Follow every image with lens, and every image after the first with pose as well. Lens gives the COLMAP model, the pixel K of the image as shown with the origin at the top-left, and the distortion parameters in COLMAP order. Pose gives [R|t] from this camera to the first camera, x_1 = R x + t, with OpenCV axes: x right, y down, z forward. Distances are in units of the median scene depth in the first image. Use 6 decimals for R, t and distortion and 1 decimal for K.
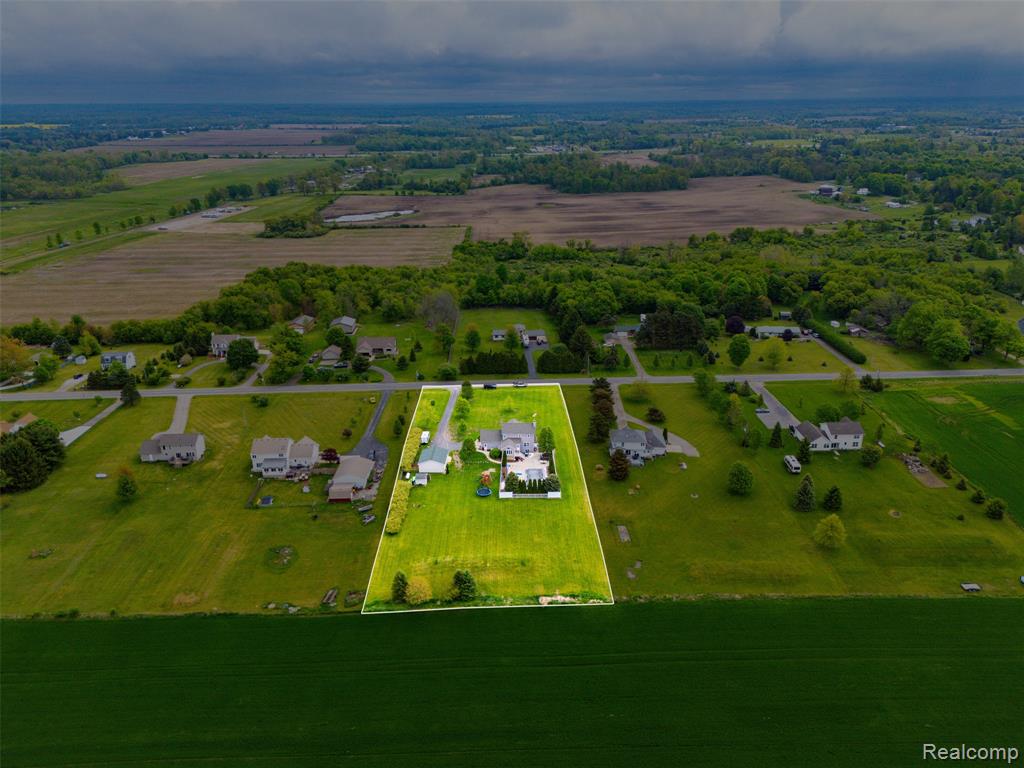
lens RADIAL K [[746.4, 0, 513.0], [0, 746.4, 379.7], [0, 0, 1]] dist [0.043578, -0.015159]
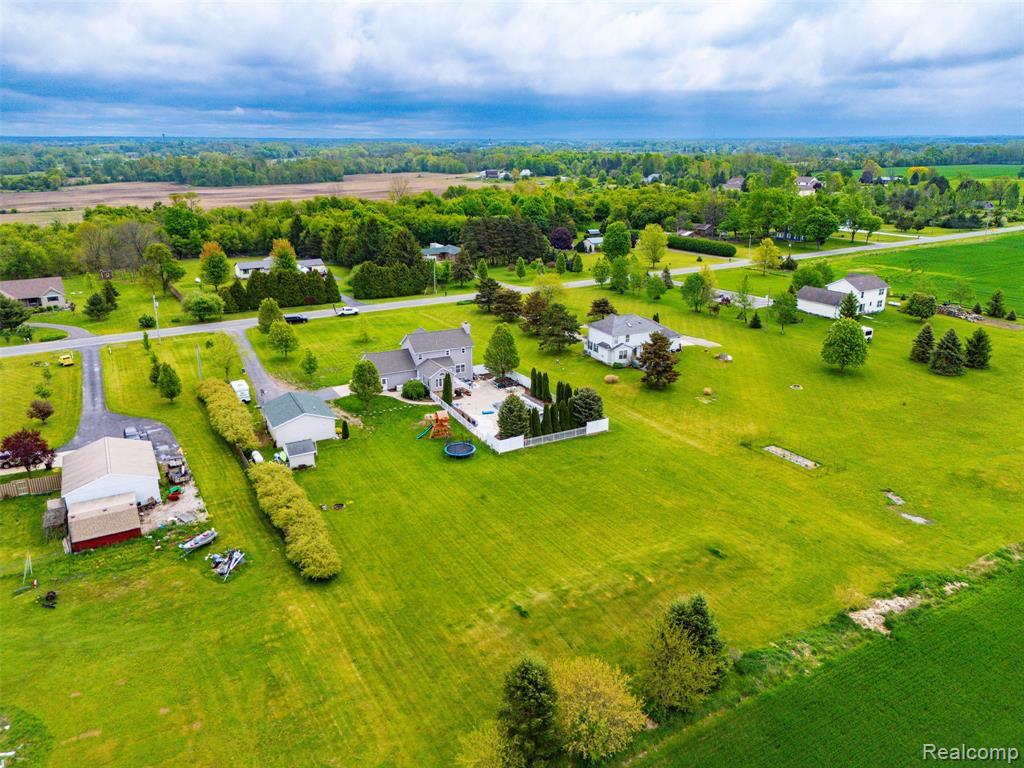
lens RADIAL K [[746.4, 0, 512.1], [0, 746.4, 389.1], [0, 0, 1]] dist [0.043578, -0.015159]
pose [[0.875648, -0.144962, 0.460680, -0.211953], [0.162051, 0.986779, 0.002489, 0.117366], [-0.454951, 0.072474, 0.887563, 0.575976]]
